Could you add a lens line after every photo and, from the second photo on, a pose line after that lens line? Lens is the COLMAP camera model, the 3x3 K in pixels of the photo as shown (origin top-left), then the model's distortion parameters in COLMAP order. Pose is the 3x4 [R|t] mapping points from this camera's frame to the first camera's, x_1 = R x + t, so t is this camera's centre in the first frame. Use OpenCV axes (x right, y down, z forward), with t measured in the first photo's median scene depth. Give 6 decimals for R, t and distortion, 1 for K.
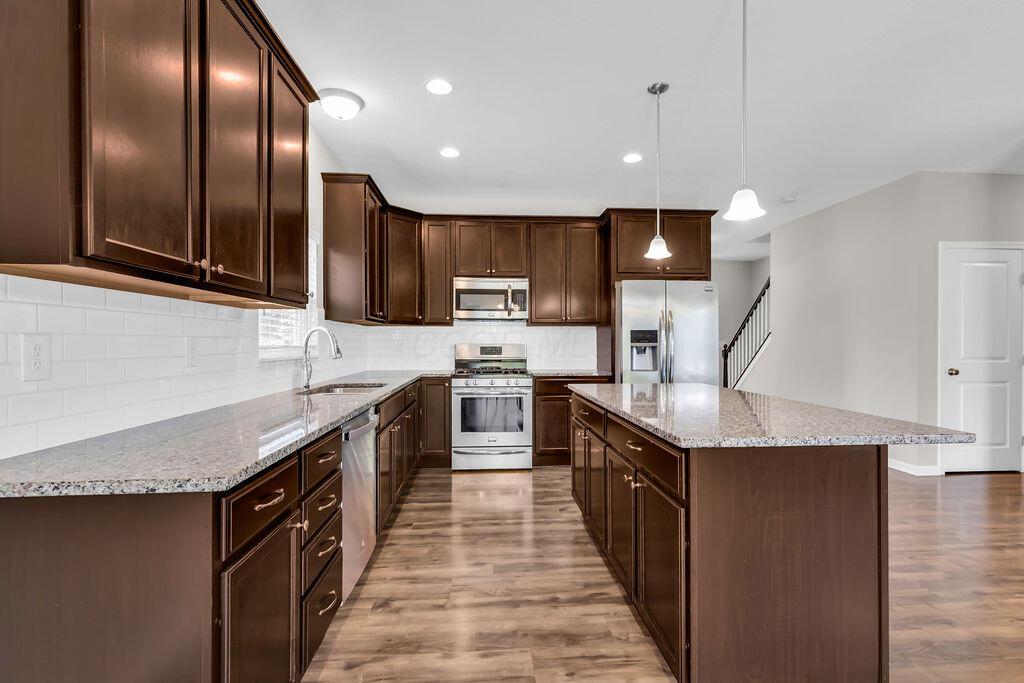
lens RADIAL K [[465.7, 0, 514.2], [0, 465.7, 343.7], [0, 0, 1]] dist [0.001878, 0.000486]
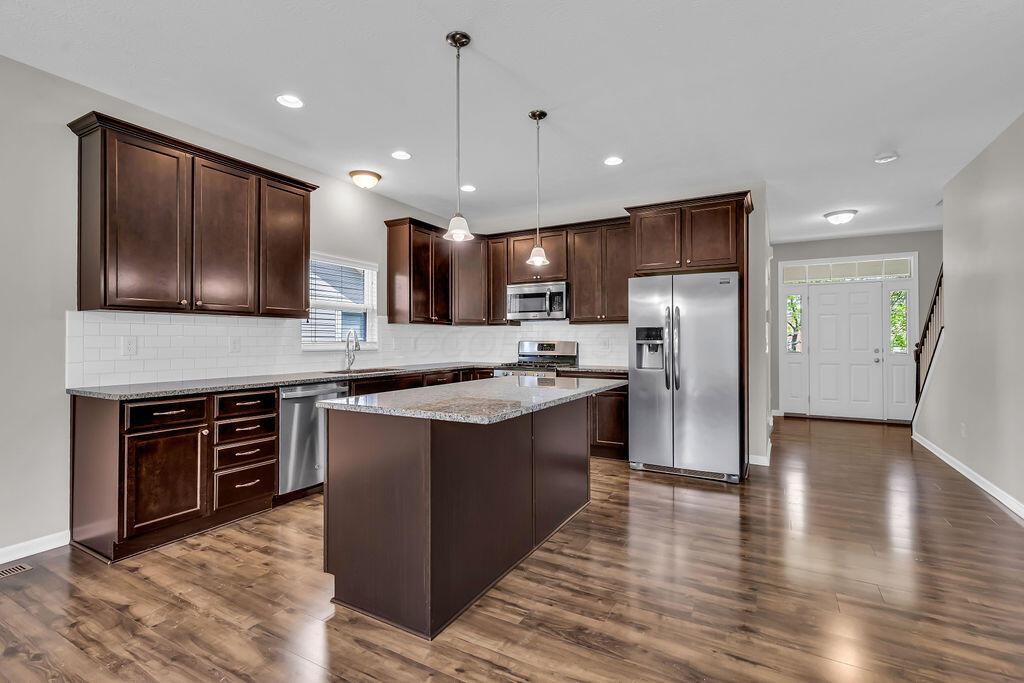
lens RADIAL K [[465.7, 0, 518.0], [0, 465.7, 338.4], [0, 0, 1]] dist [0.001878, 0.000486]
pose [[0.837870, -0.001640, -0.545867, 0.579484], [-0.001402, 0.999986, -0.005157, 0.000374], [0.545867, 0.005086, 0.837856, 0.022018]]
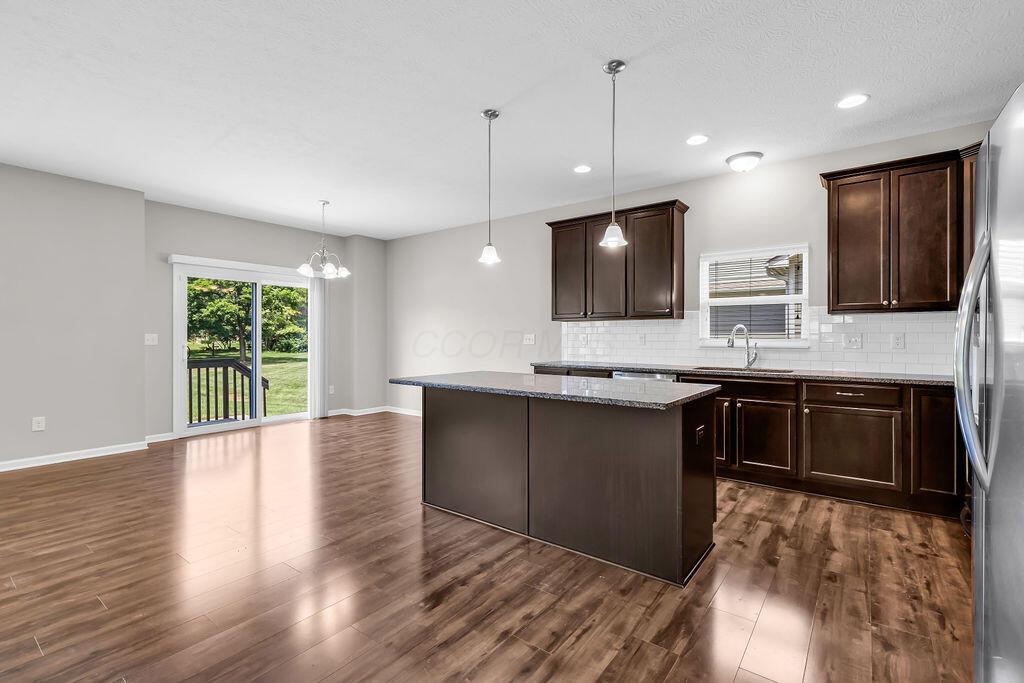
lens RADIAL K [[465.7, 0, 513.2], [0, 465.7, 338.2], [0, 0, 1]] dist [0.001878, 0.000486]
pose [[-0.661944, 0.003690, -0.749544, 0.756049], [-0.000599, 0.999985, 0.005452, -0.001863], [0.749553, 0.004058, -0.661932, 0.967626]]
